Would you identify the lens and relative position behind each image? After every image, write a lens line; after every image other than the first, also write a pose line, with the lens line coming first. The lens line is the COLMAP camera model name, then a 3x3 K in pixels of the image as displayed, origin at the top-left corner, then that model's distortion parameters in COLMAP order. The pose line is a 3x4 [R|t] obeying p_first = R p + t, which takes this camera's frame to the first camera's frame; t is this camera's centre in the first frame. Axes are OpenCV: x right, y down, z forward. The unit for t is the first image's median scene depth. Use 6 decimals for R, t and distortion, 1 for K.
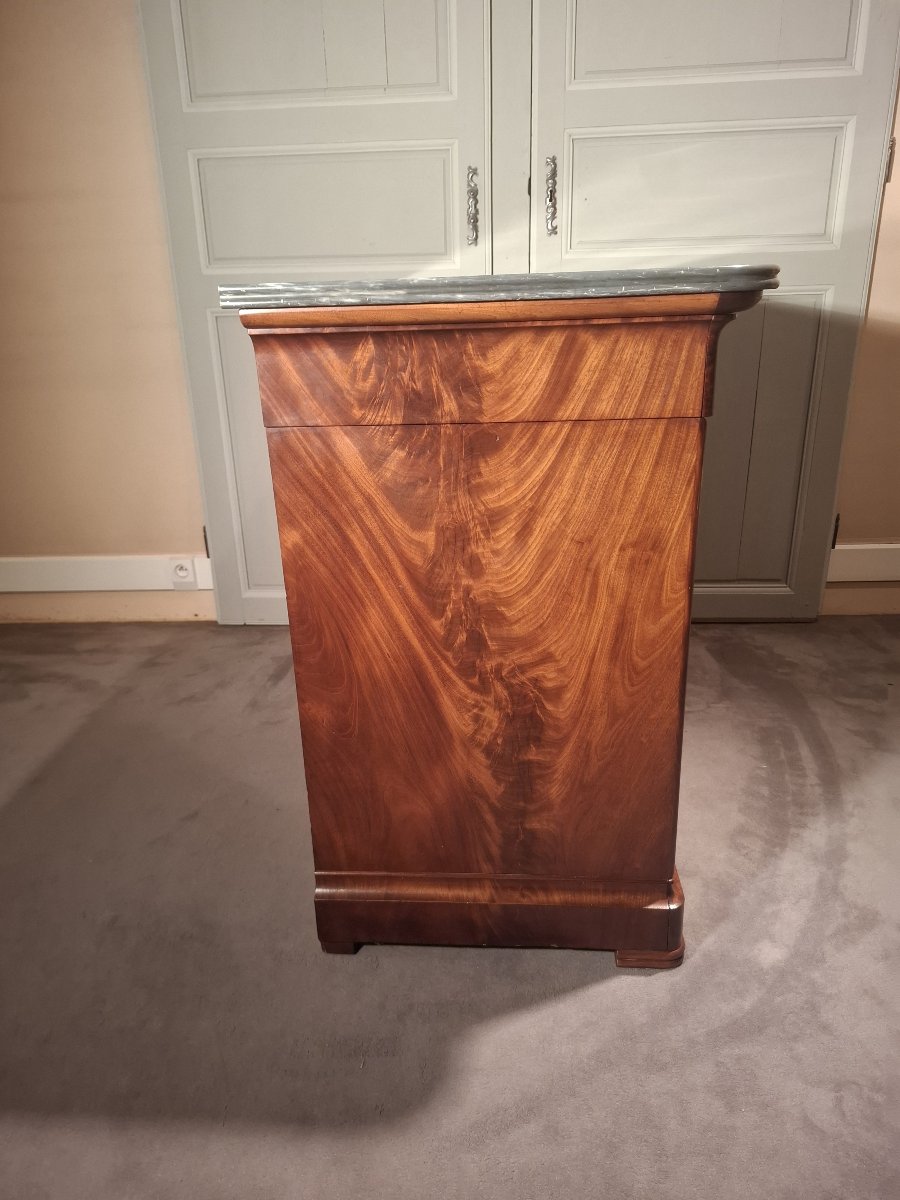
lens RADIAL K [[879.7, 0, 448.3], [0, 879.7, 598.6], [0, 0, 1]] dist [0.053091, -0.079418]
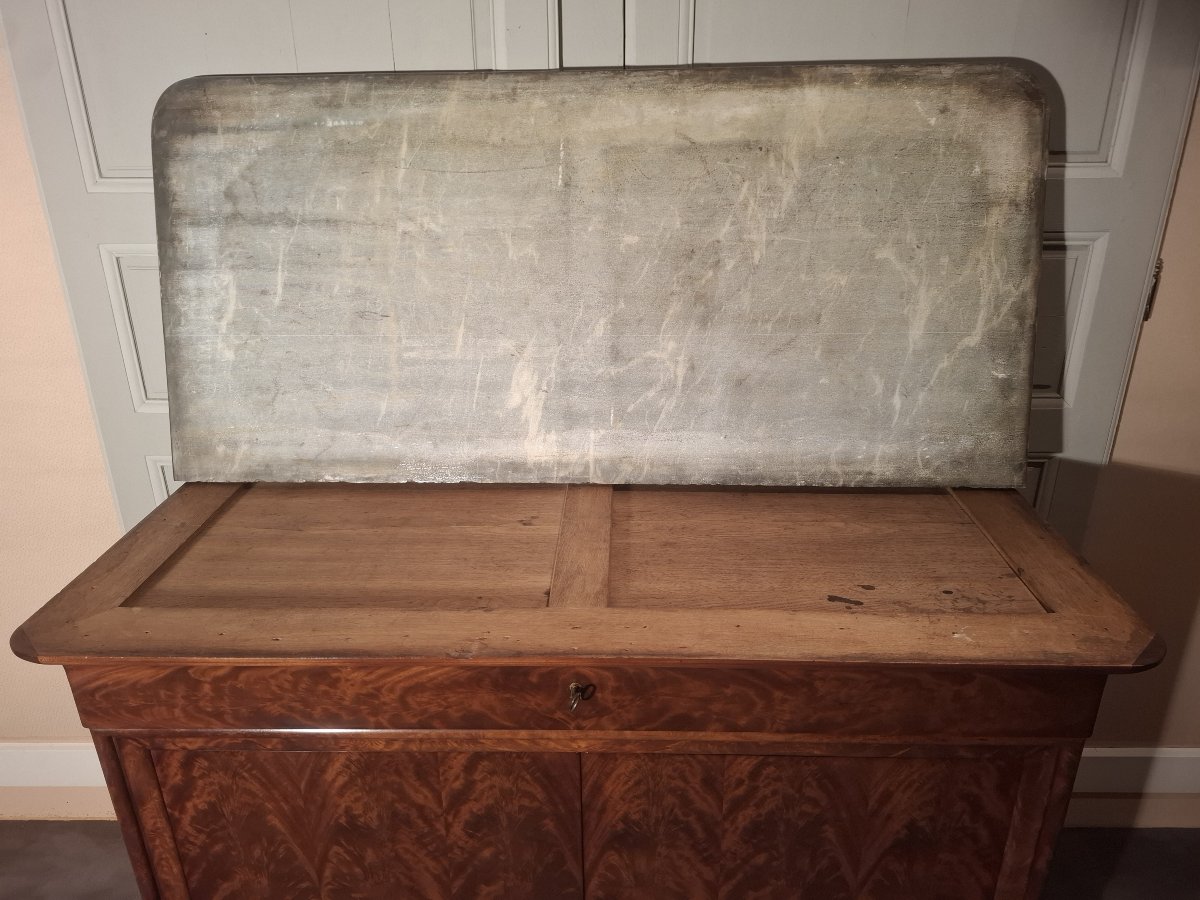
lens RADIAL K [[879.7, 0, 595.0], [0, 879.7, 438.3], [0, 0, 1]] dist [0.053091, -0.079418]
pose [[0.998901, -0.000491, 0.046871, 0.040718], [-0.000316, 0.999852, 0.017224, -0.373954], [-0.046872, -0.017220, 0.998752, 0.325501]]
